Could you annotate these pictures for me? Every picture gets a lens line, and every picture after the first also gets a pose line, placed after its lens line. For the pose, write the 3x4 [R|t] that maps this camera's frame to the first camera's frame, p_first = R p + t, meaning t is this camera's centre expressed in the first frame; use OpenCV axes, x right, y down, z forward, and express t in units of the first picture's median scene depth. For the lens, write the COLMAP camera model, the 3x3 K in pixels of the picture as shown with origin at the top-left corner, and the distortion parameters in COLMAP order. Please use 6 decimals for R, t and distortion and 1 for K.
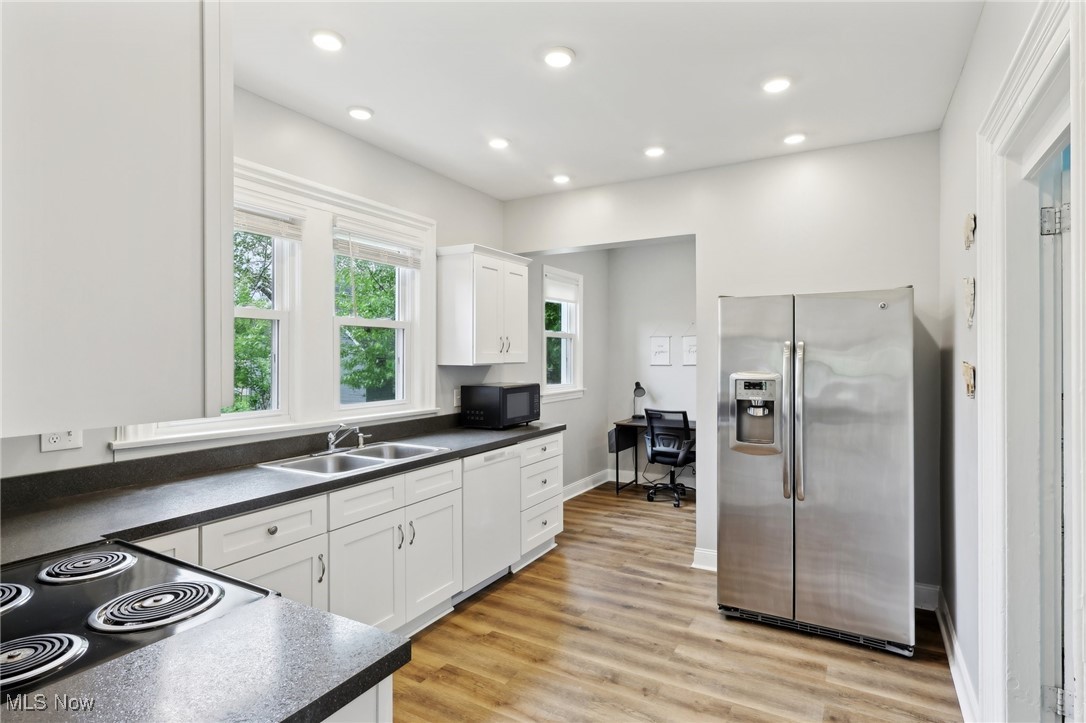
lens RADIAL K [[566.8, 0, 544.9], [0, 566.8, 355.6], [0, 0, 1]] dist [-0.002782, 0.000285]
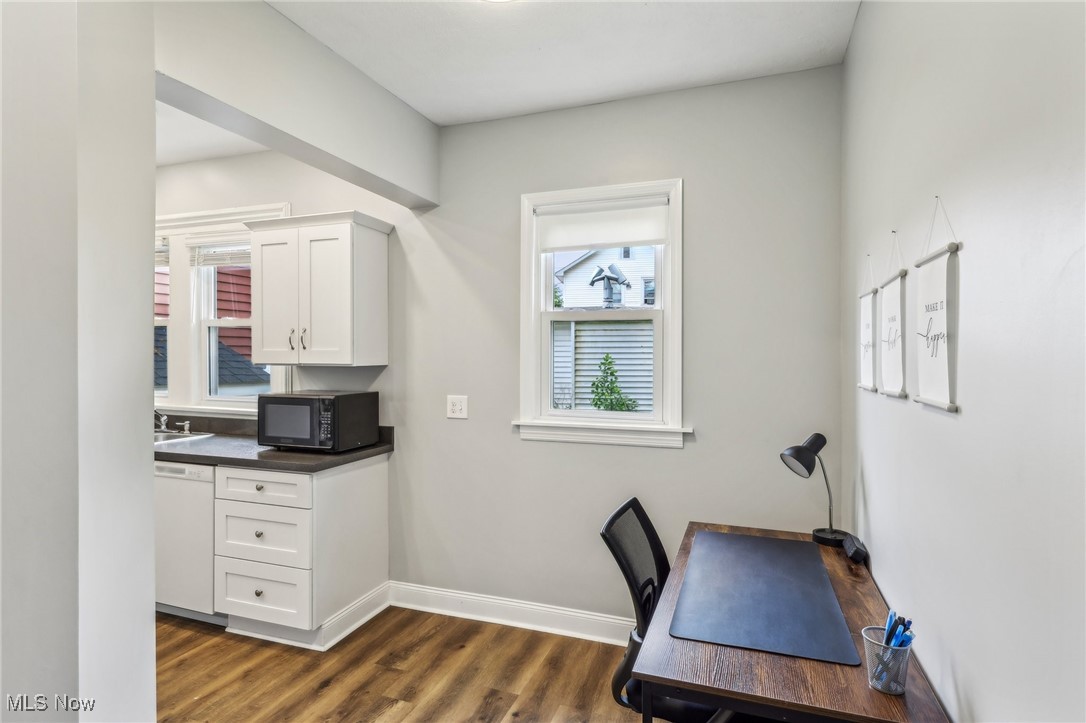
lens RADIAL K [[566.8, 0, 544.9], [0, 566.8, 355.6], [0, 0, 1]] dist [-0.002782, 0.000285]
pose [[0.166990, 0.008149, -0.985925, 0.795419], [-0.004443, 0.999962, 0.007512, -0.005274], [0.985949, 0.003126, 0.167020, 1.314189]]
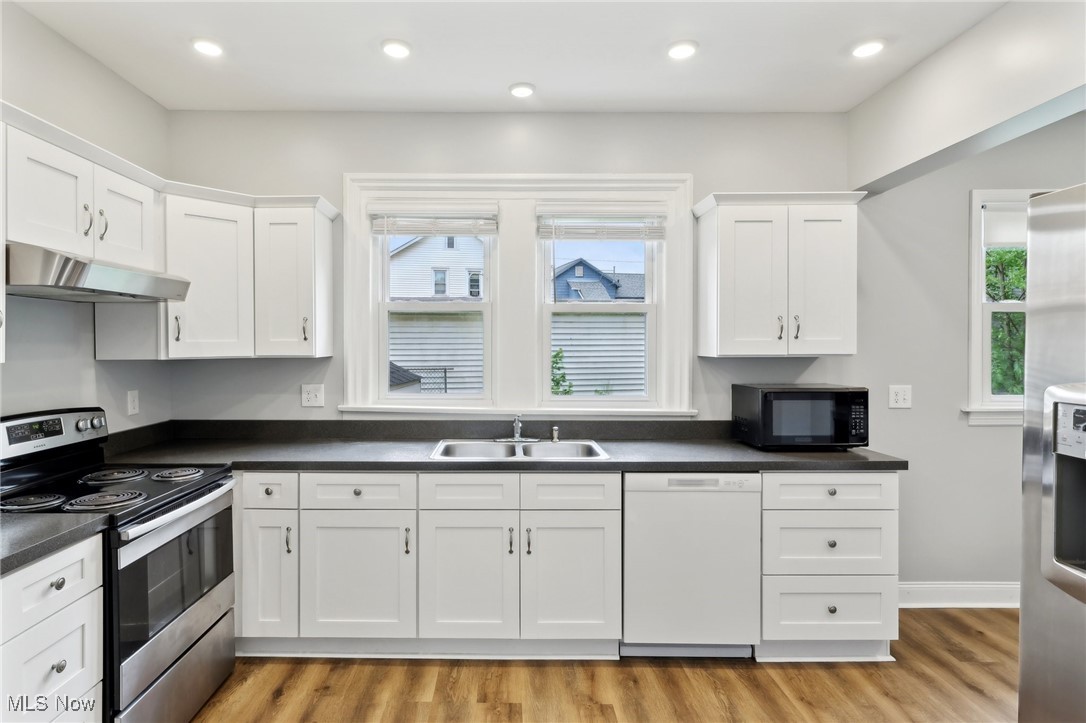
lens RADIAL K [[588.2, 0, 500.8], [0, 588.2, 345.0], [0, 0, 1]] dist [-0.000162, 0.000248]
pose [[0.479574, -0.000408, -0.877501, 0.422630], [0.000023, 1.000000, -0.000452, 0.002001], [0.877502, 0.000196, 0.479574, 0.389705]]
